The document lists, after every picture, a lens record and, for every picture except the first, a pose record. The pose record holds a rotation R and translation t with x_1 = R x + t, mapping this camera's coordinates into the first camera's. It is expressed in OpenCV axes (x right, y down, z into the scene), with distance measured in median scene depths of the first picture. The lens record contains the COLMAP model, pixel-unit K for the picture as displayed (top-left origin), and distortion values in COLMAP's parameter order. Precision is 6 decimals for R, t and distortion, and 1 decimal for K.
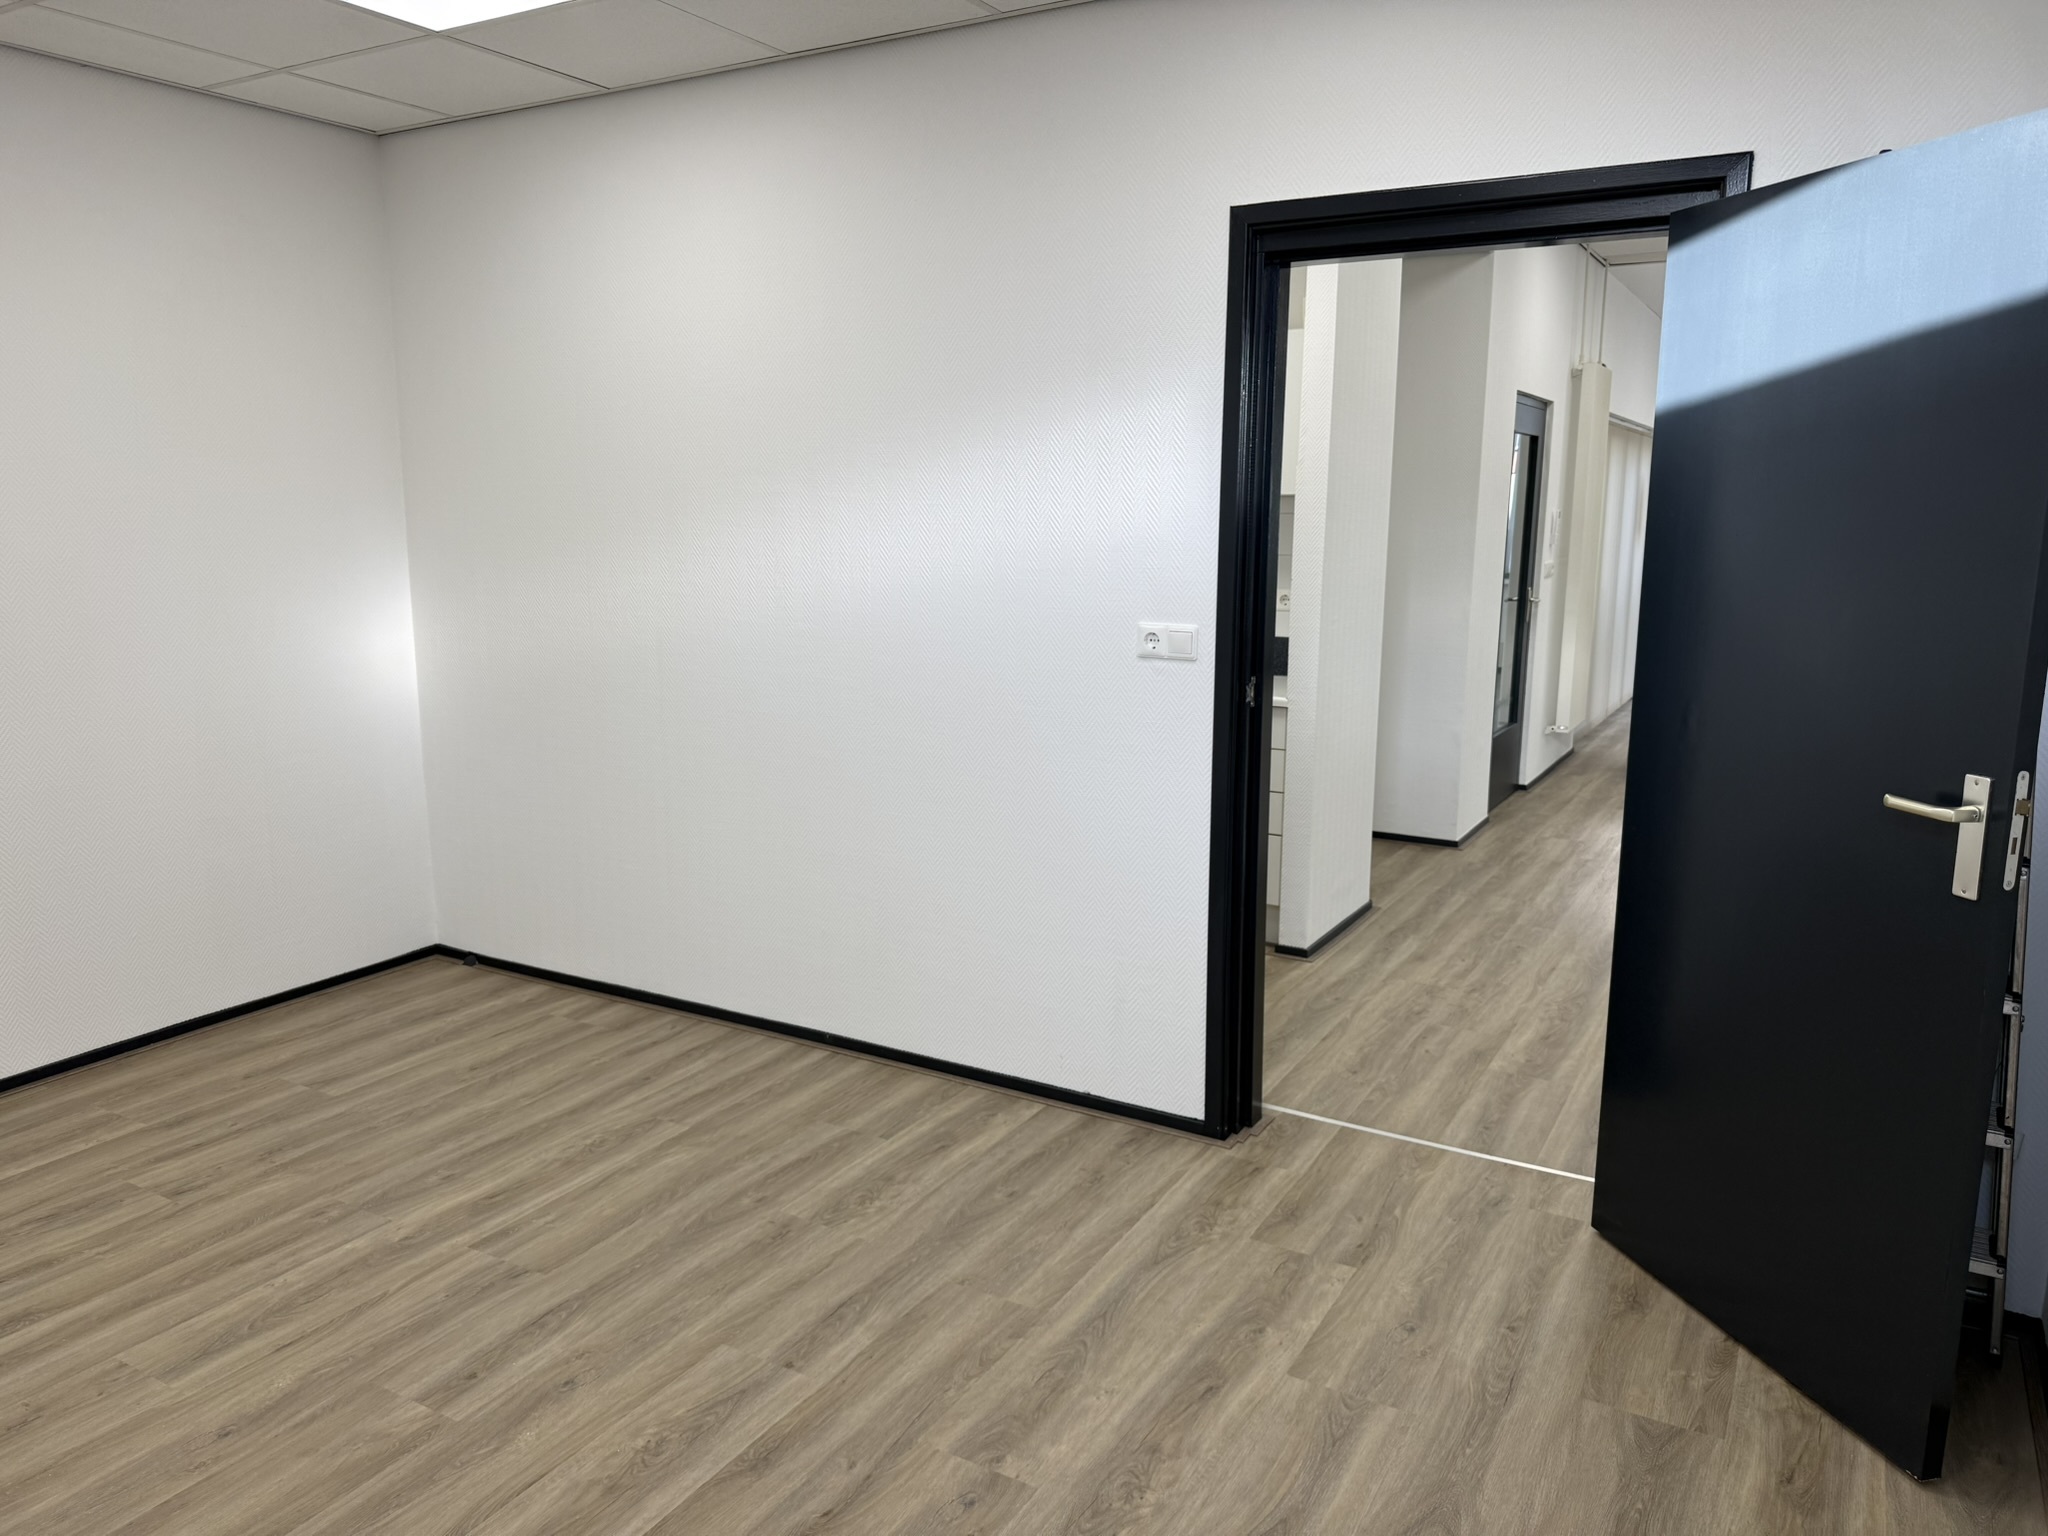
lens RADIAL K [[1456.0, 0, 1012.5], [0, 1456.0, 761.2], [0, 0, 1]] dist [0.069046, -0.080723]
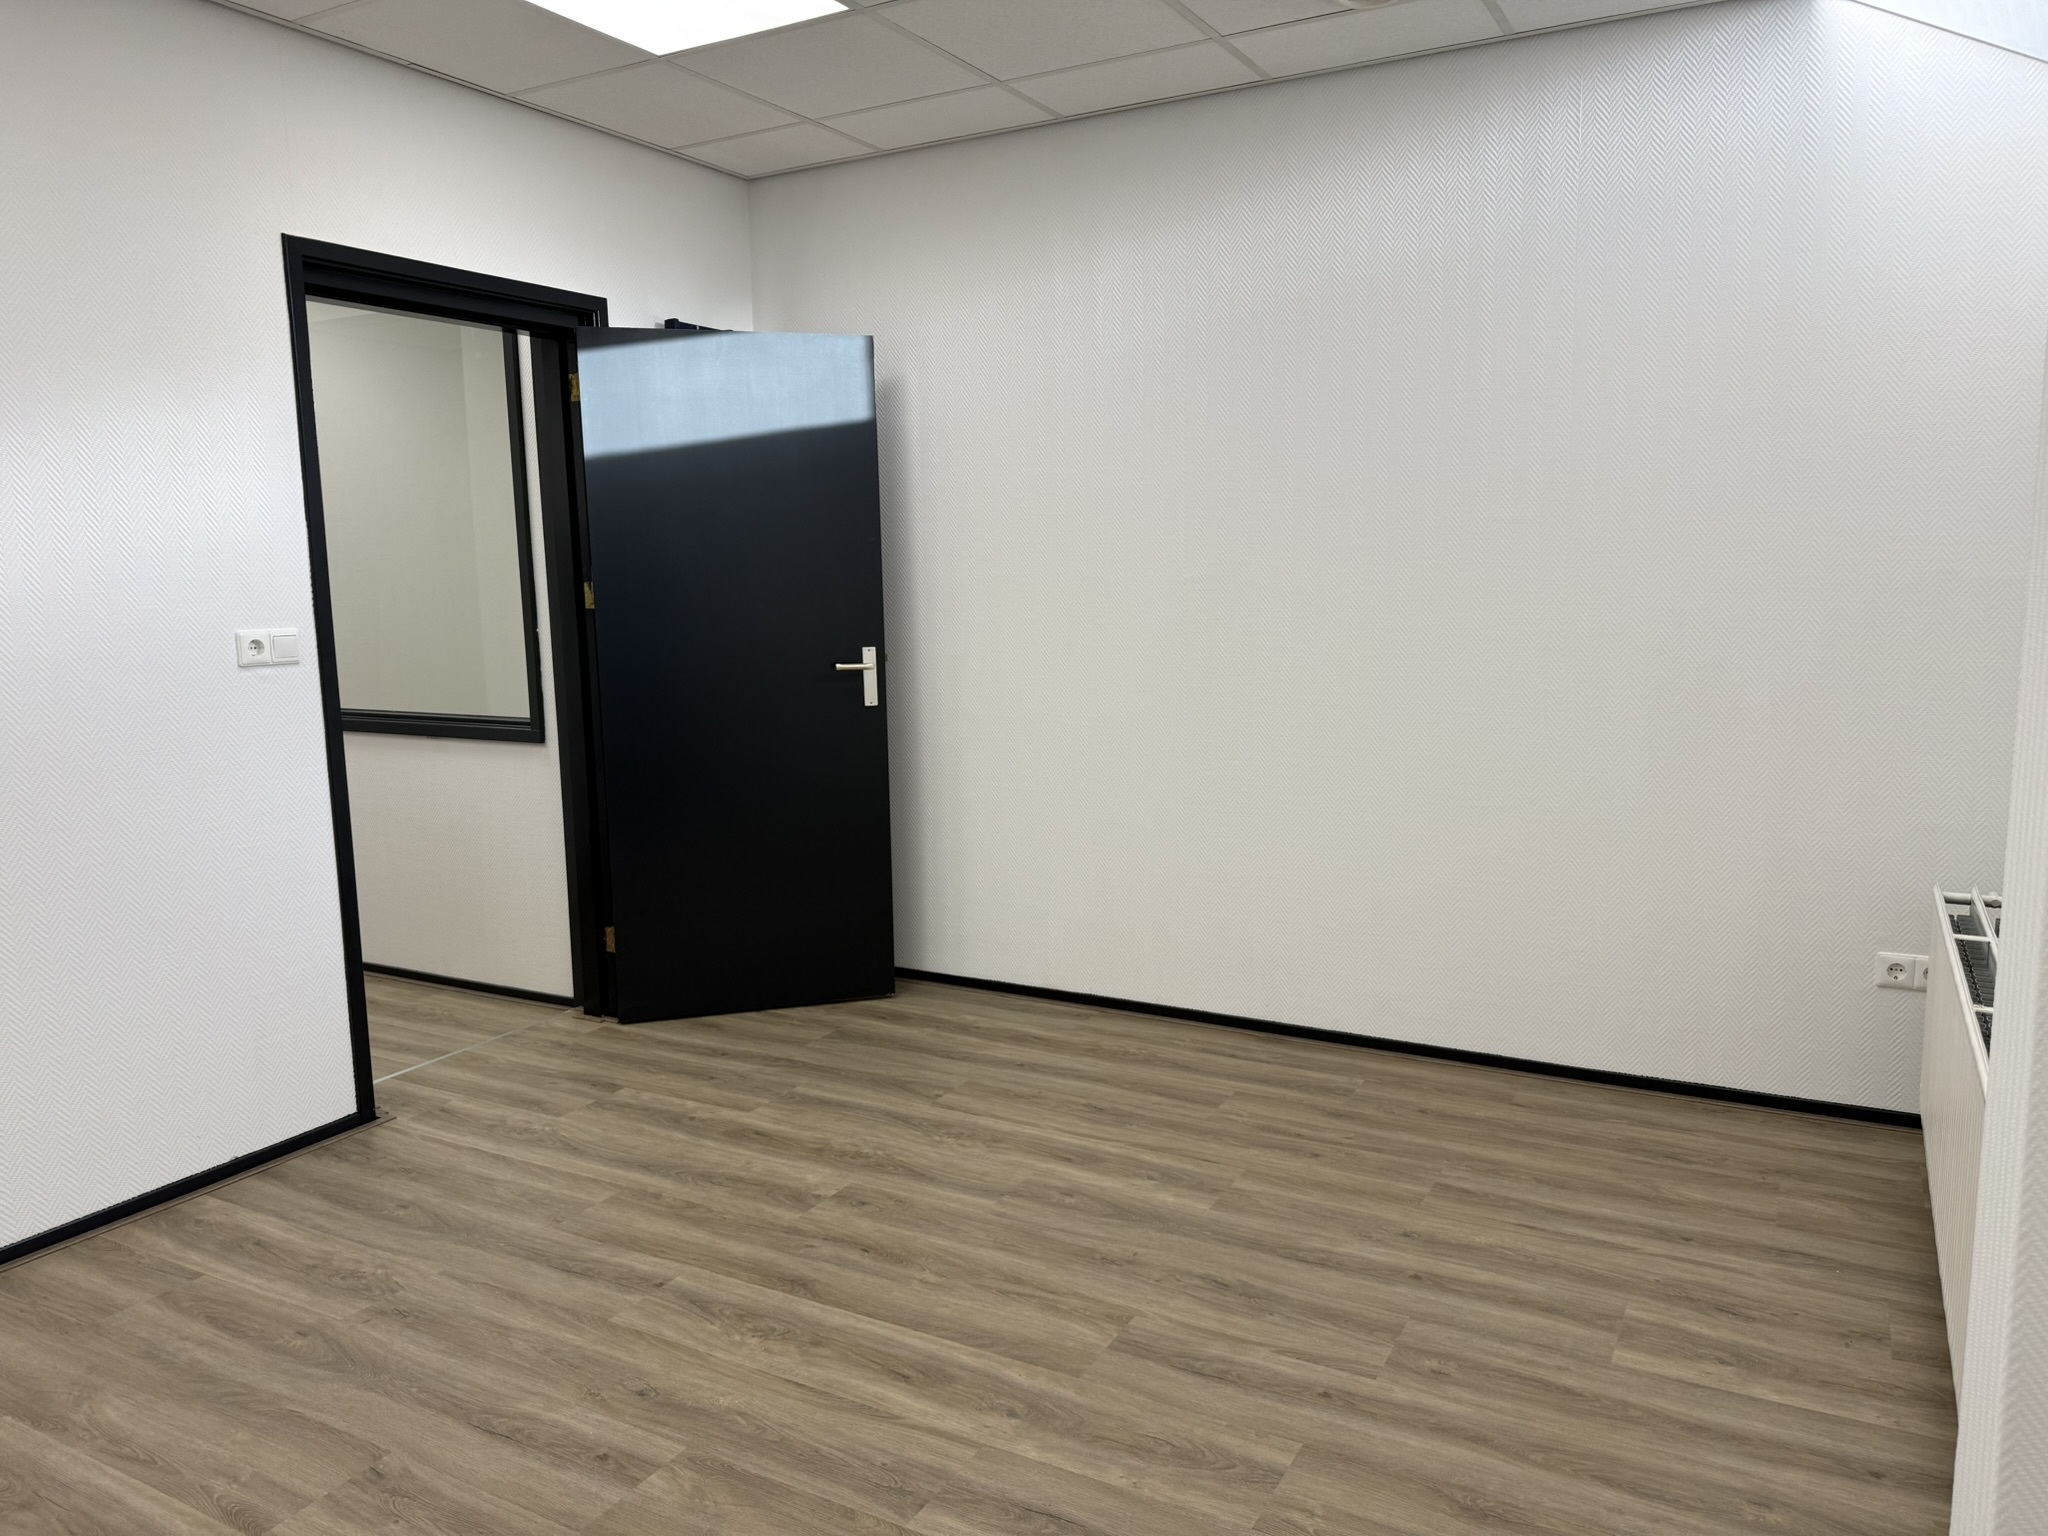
lens RADIAL K [[1456.0, 0, 1018.6], [0, 1456.0, 771.3], [0, 0, 1]] dist [0.069046, -0.080723]
pose [[-0.029973, -0.134268, 0.990492, -1.054390], [0.198774, 0.970344, 0.137552, -0.043382], [-0.979587, 0.201007, -0.002395, 0.604089]]
